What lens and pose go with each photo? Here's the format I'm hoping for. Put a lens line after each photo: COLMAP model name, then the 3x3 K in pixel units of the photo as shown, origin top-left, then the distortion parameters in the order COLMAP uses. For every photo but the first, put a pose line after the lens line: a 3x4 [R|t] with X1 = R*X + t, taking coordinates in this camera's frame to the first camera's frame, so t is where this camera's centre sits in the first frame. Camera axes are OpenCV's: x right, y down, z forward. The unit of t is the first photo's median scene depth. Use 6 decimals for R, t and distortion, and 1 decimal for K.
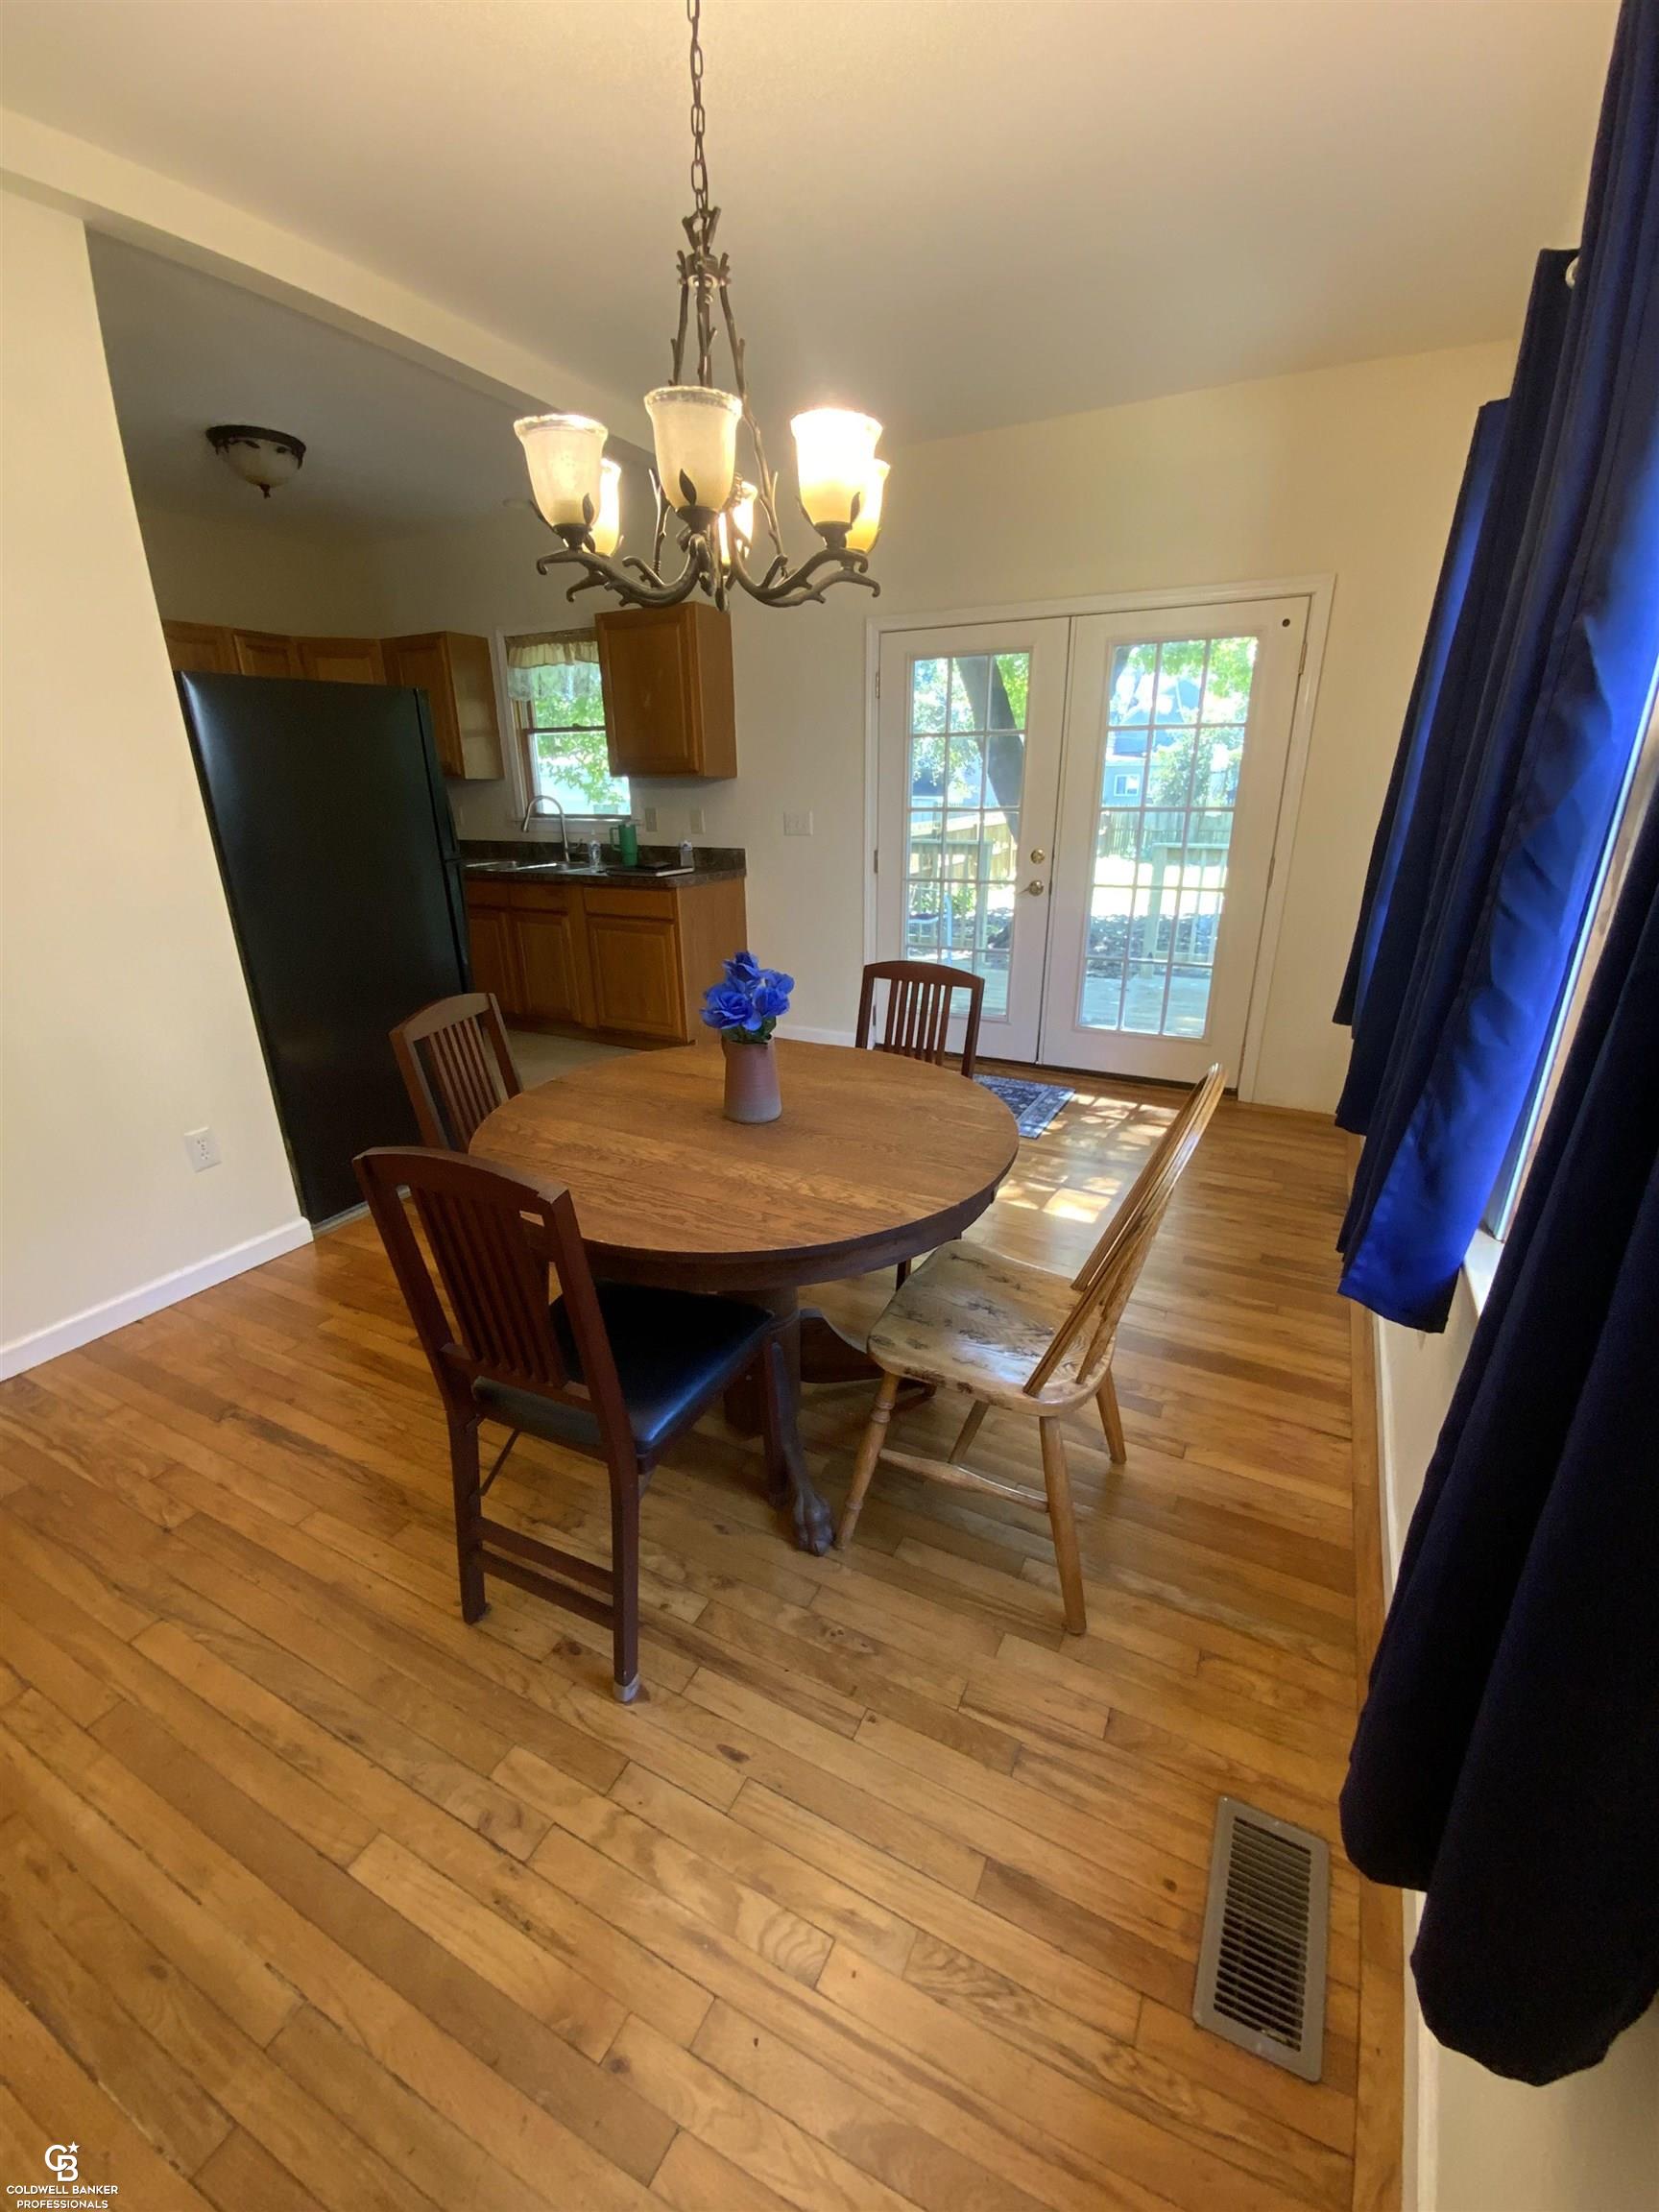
lens RADIAL K [[895.8, 0, 829.5], [0, 895.8, 1106.0], [0, 0, 1]] dist [0.013053, -0.015014]
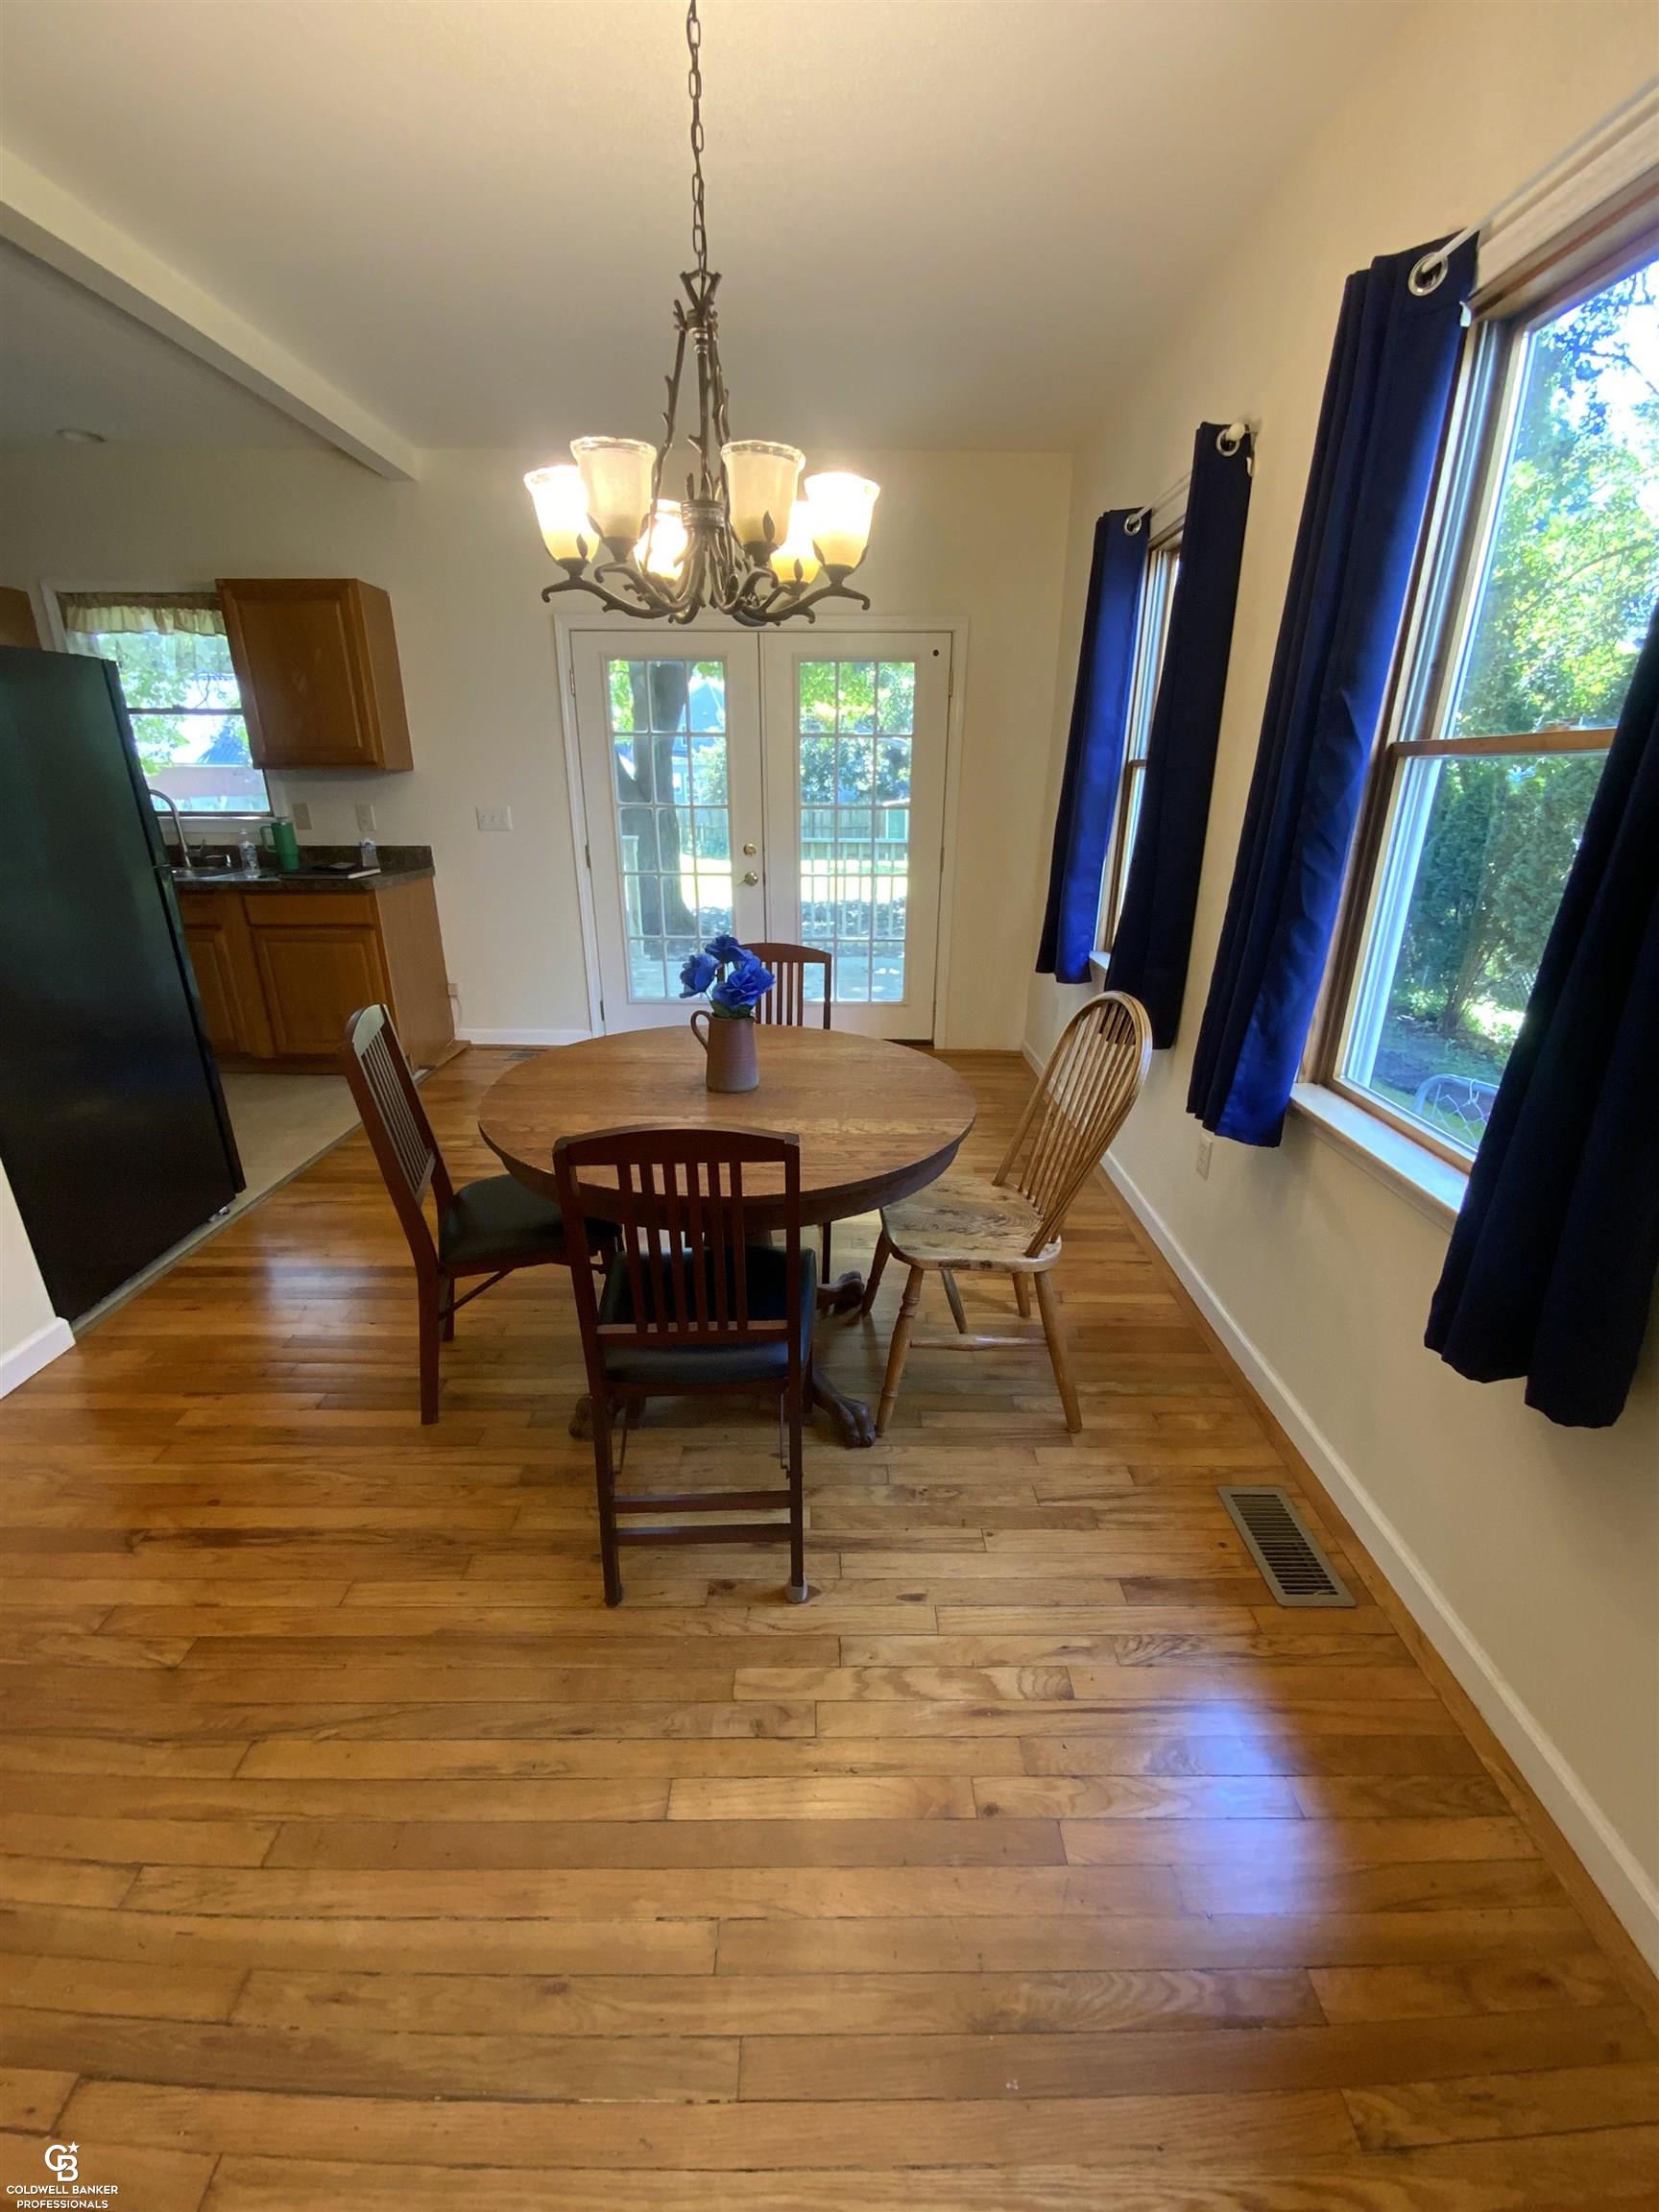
lens RADIAL K [[901.5, 0, 829.5], [0, 901.5, 1106.0], [0, 0, 1]] dist [-0.010093, -0.000219]
pose [[0.885824, -0.145904, 0.440487, -0.544755], [0.144285, 0.988830, 0.037375, 0.013051], [-0.441020, 0.030448, 0.896981, -0.037196]]
